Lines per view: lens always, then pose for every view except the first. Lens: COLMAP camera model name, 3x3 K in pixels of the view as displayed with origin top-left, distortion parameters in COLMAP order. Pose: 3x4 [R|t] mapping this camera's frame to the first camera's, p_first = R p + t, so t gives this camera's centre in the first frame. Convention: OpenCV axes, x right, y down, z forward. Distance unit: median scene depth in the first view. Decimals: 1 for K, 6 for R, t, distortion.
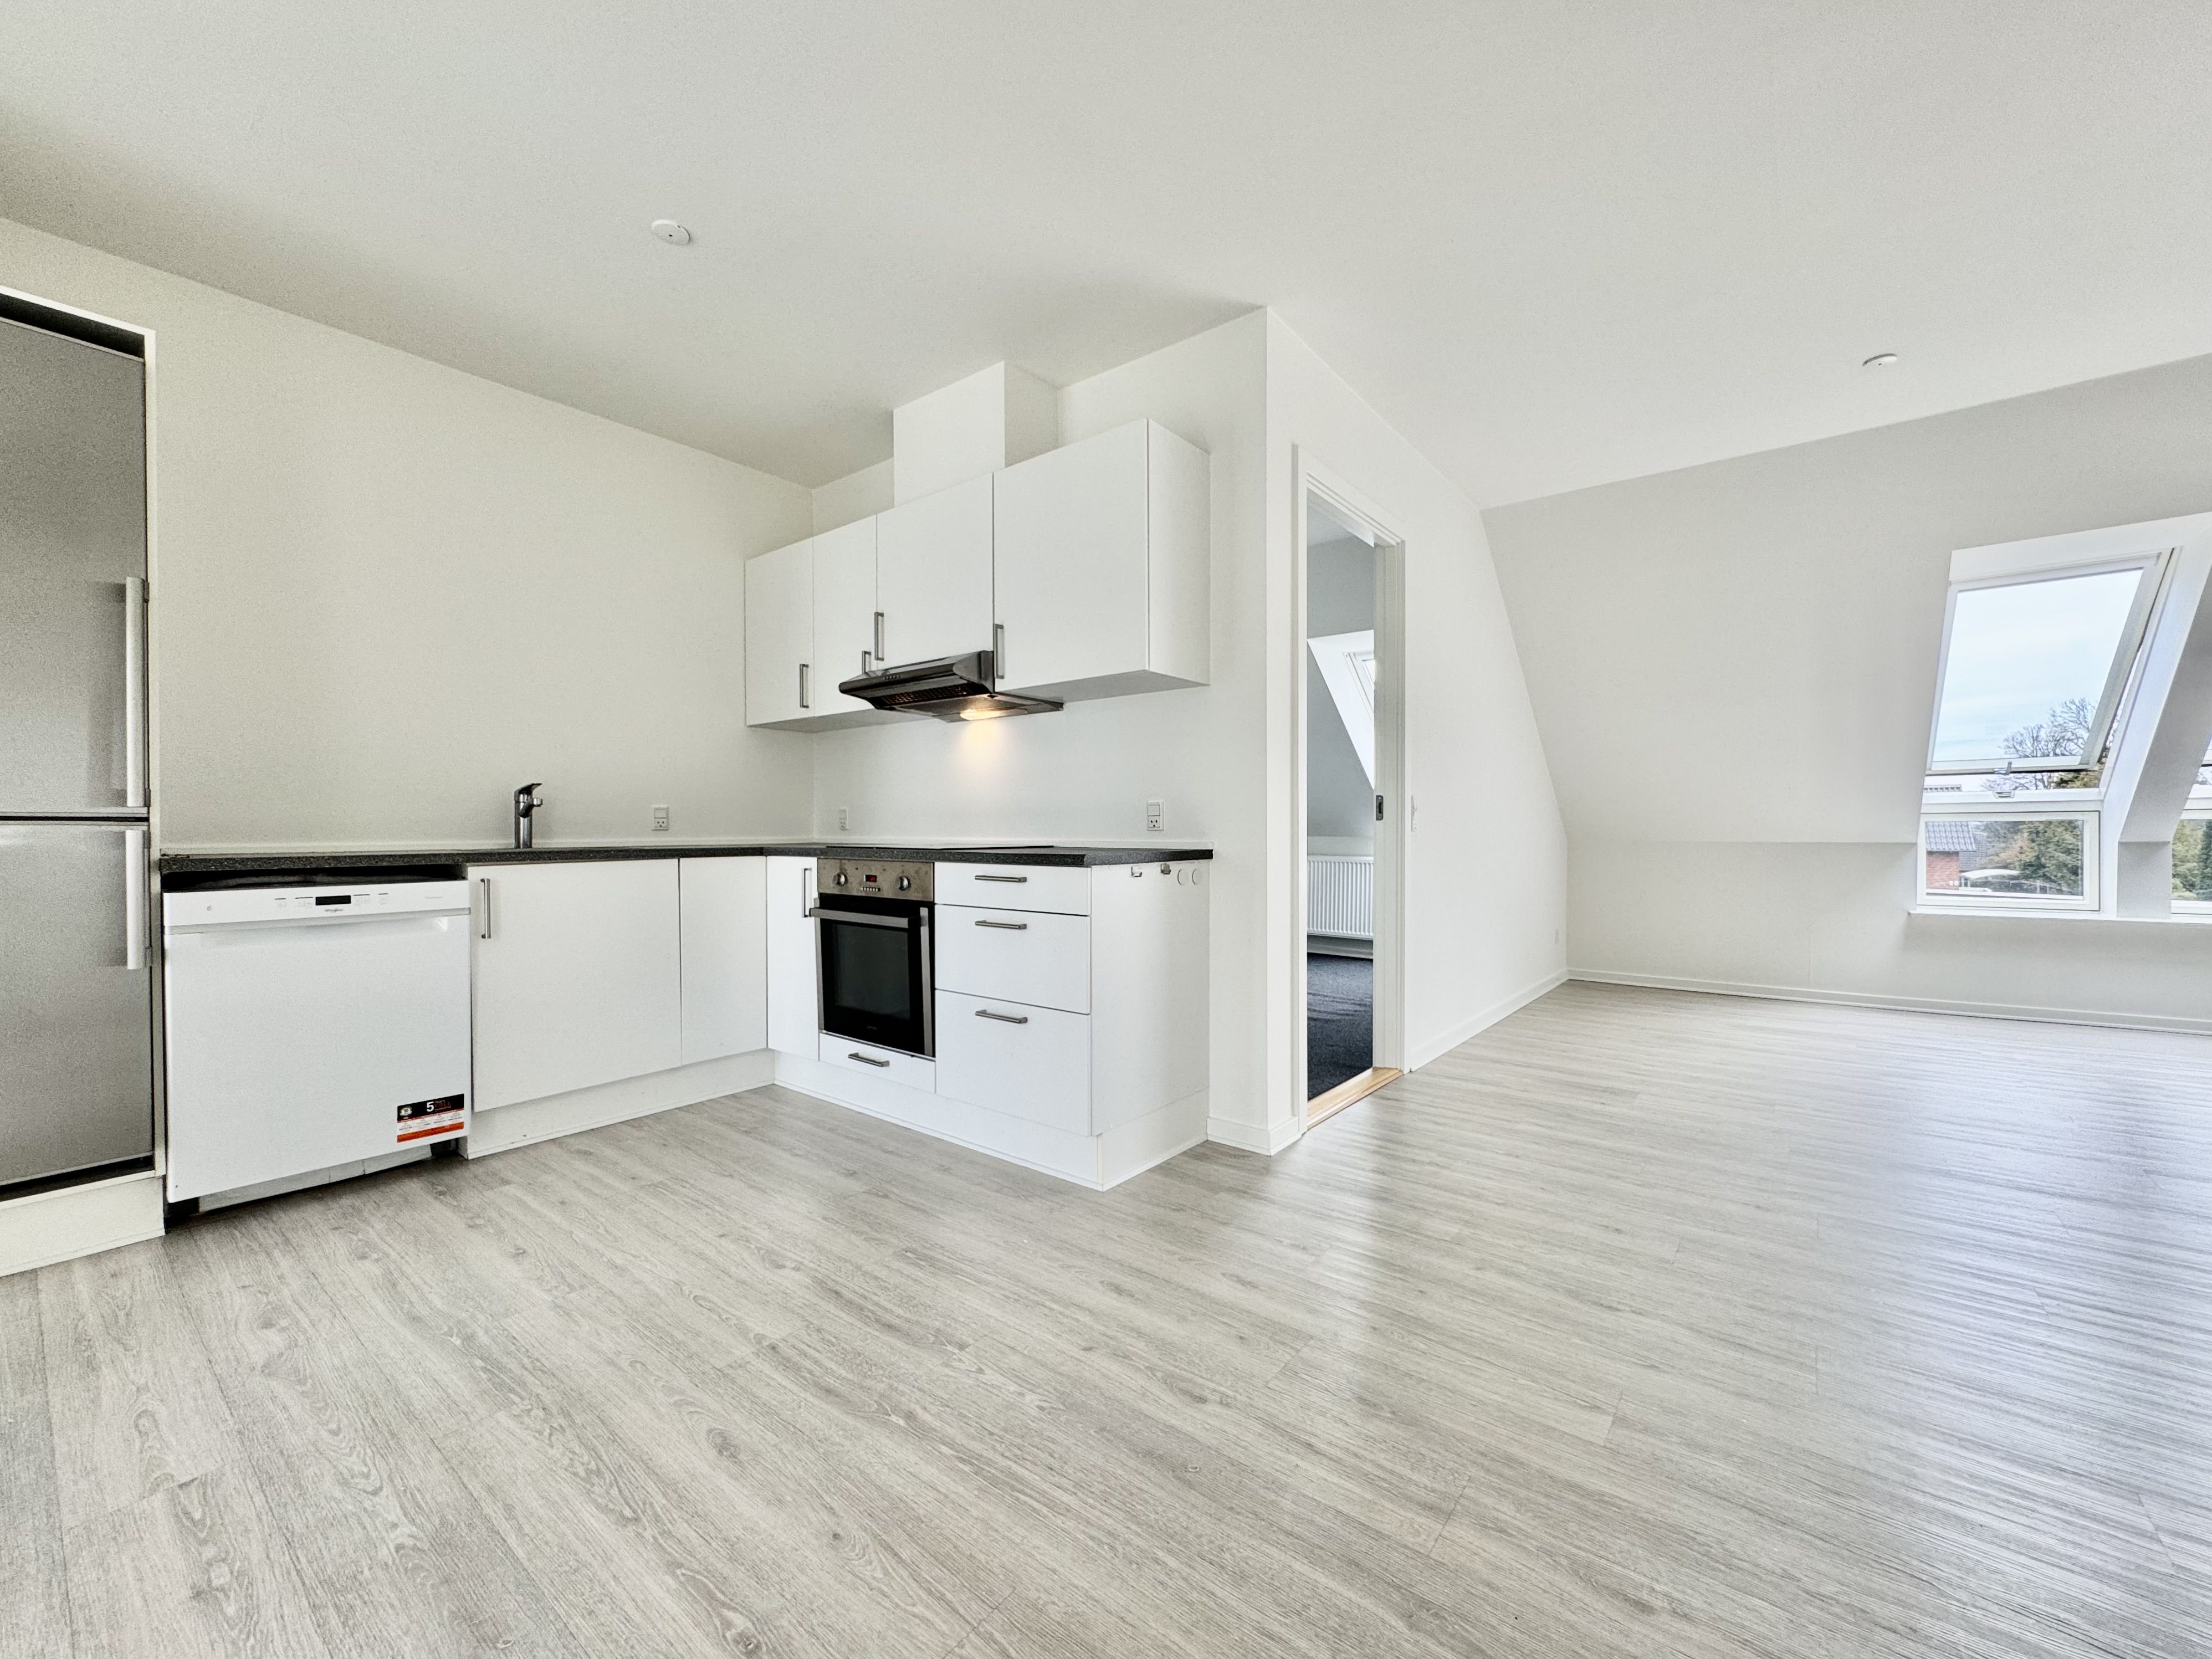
lens RADIAL K [[886.9, 0, 1106.0], [0, 886.9, 829.5], [0, 0, 1]] dist [-0.006246, -0.000291]
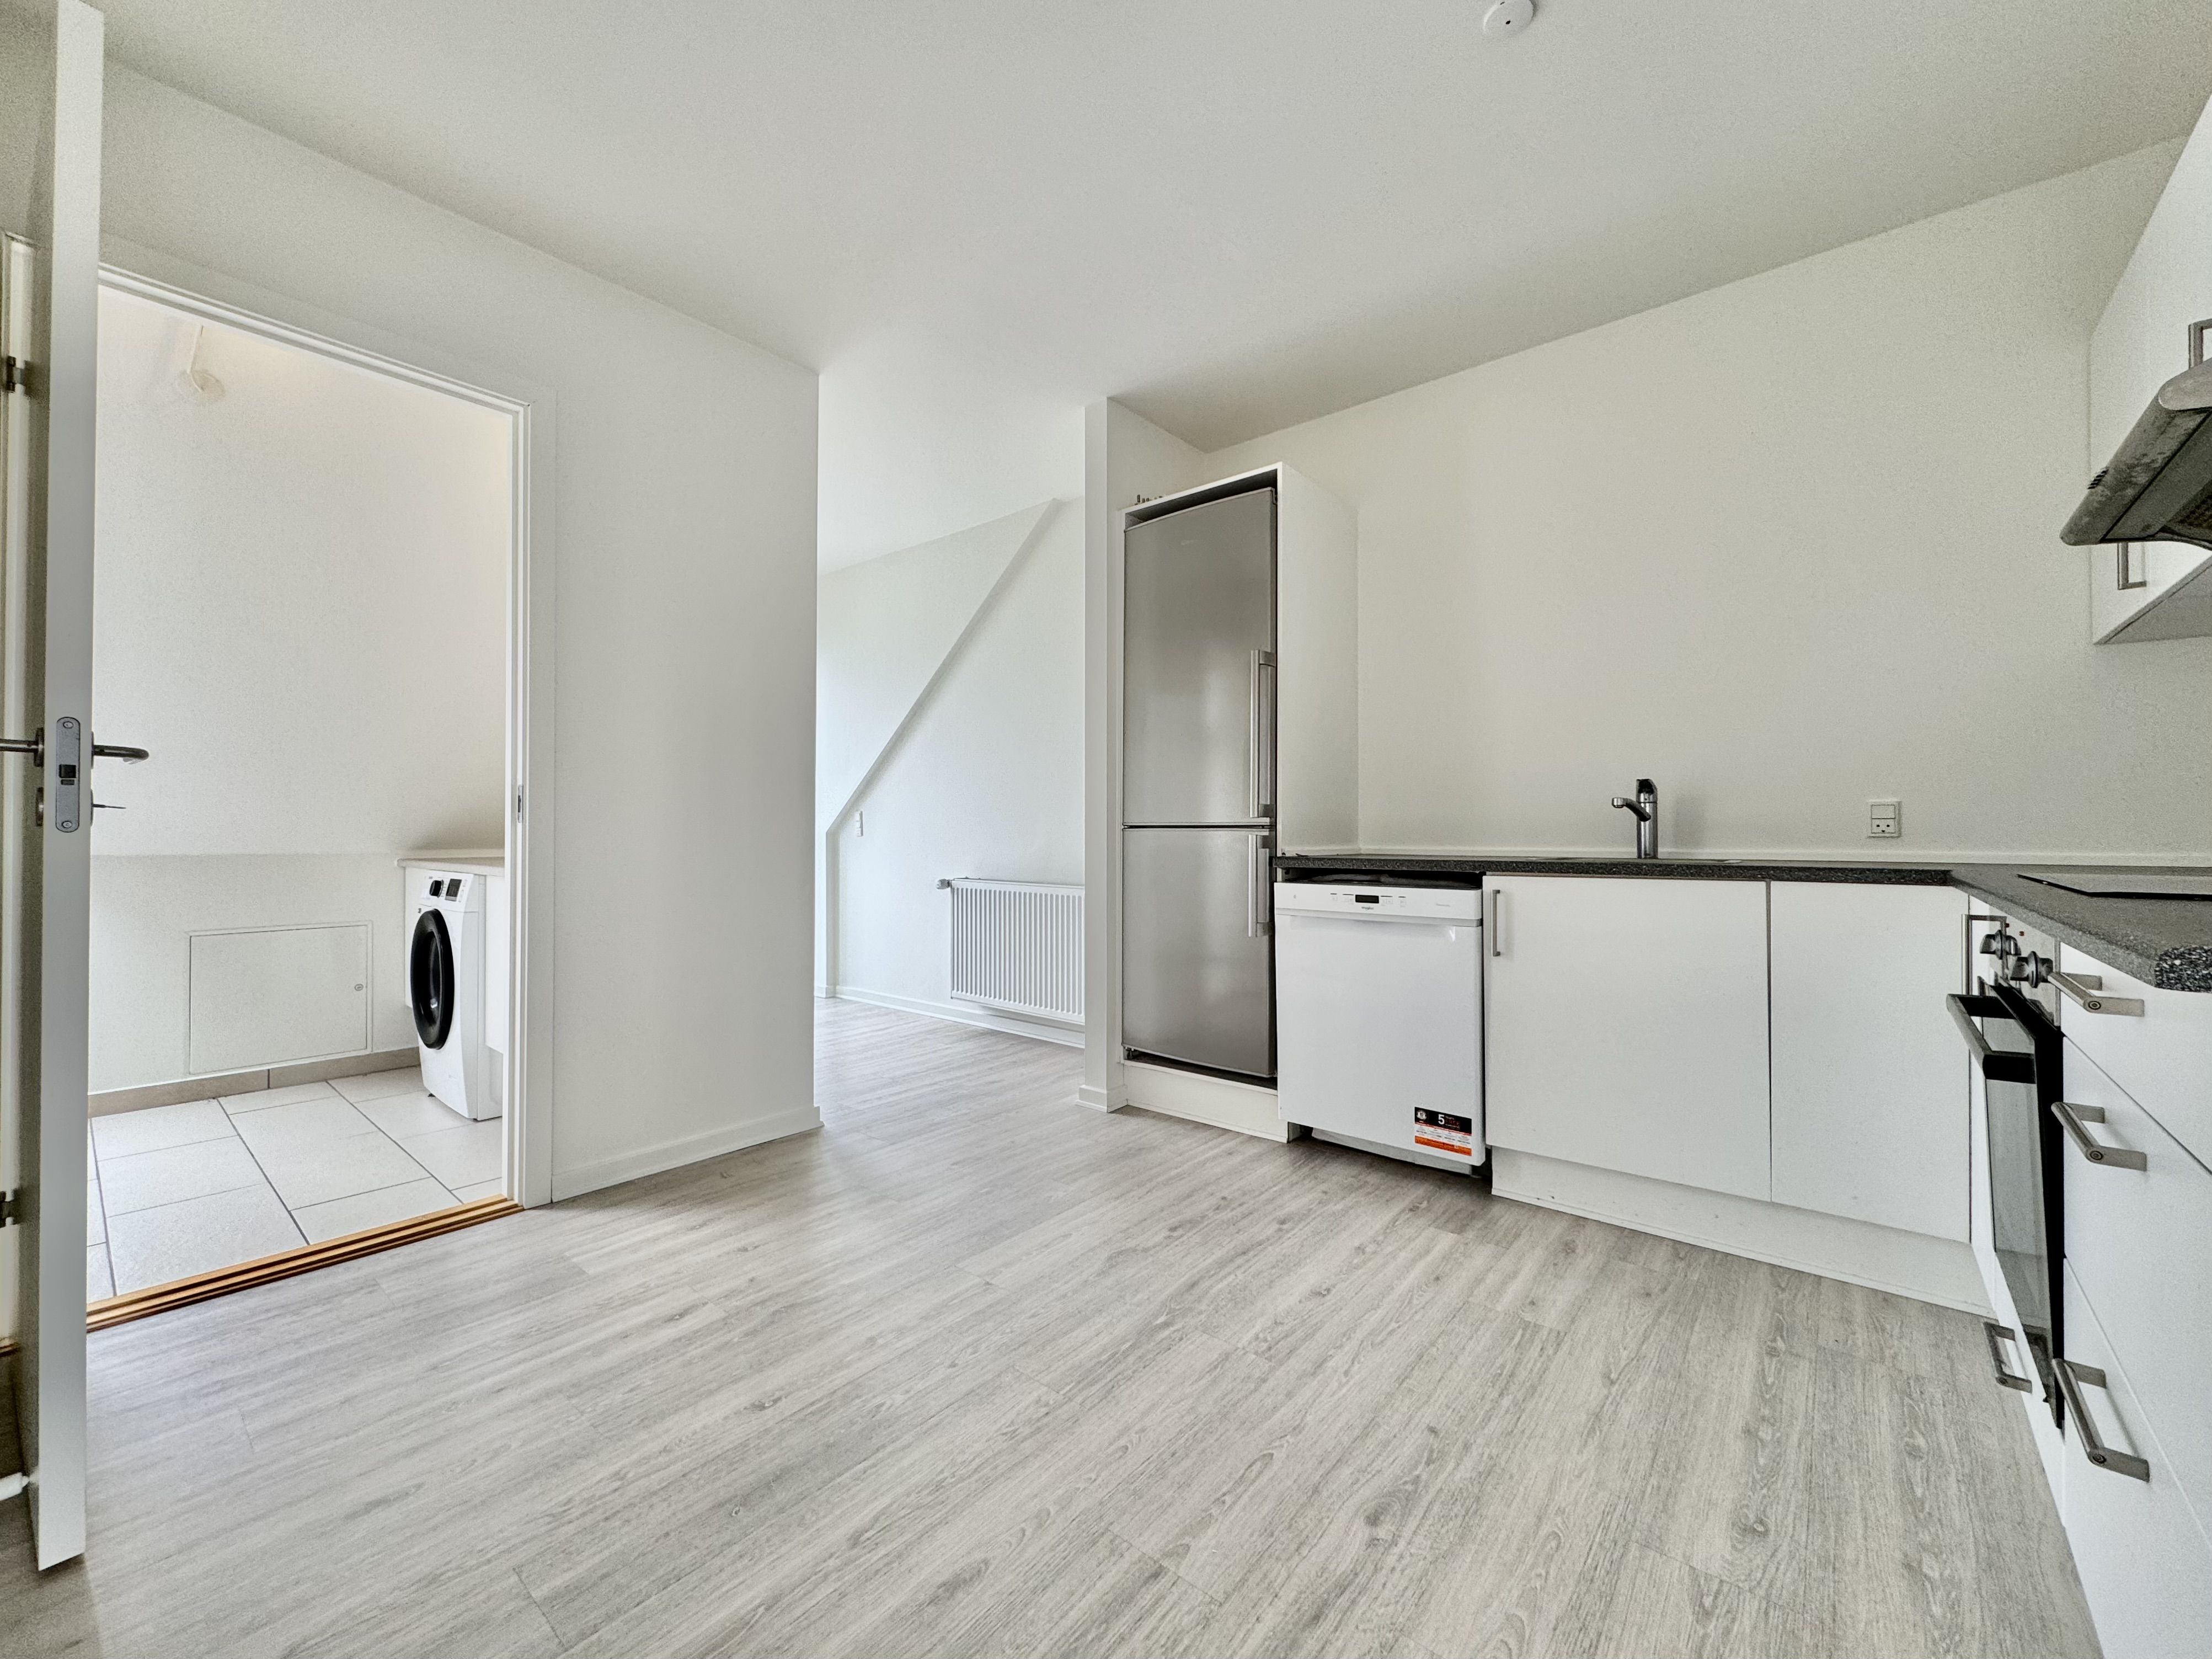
lens RADIAL K [[880.9, 0, 1106.8], [0, 880.9, 824.1], [0, 0, 1]] dist [-0.001593, 0.000016]
pose [[-0.025669, -0.010275, -0.999618, 0.215769], [-0.003352, 0.999942, -0.010192, -0.001207], [0.999665, 0.003089, -0.025702, 0.641200]]
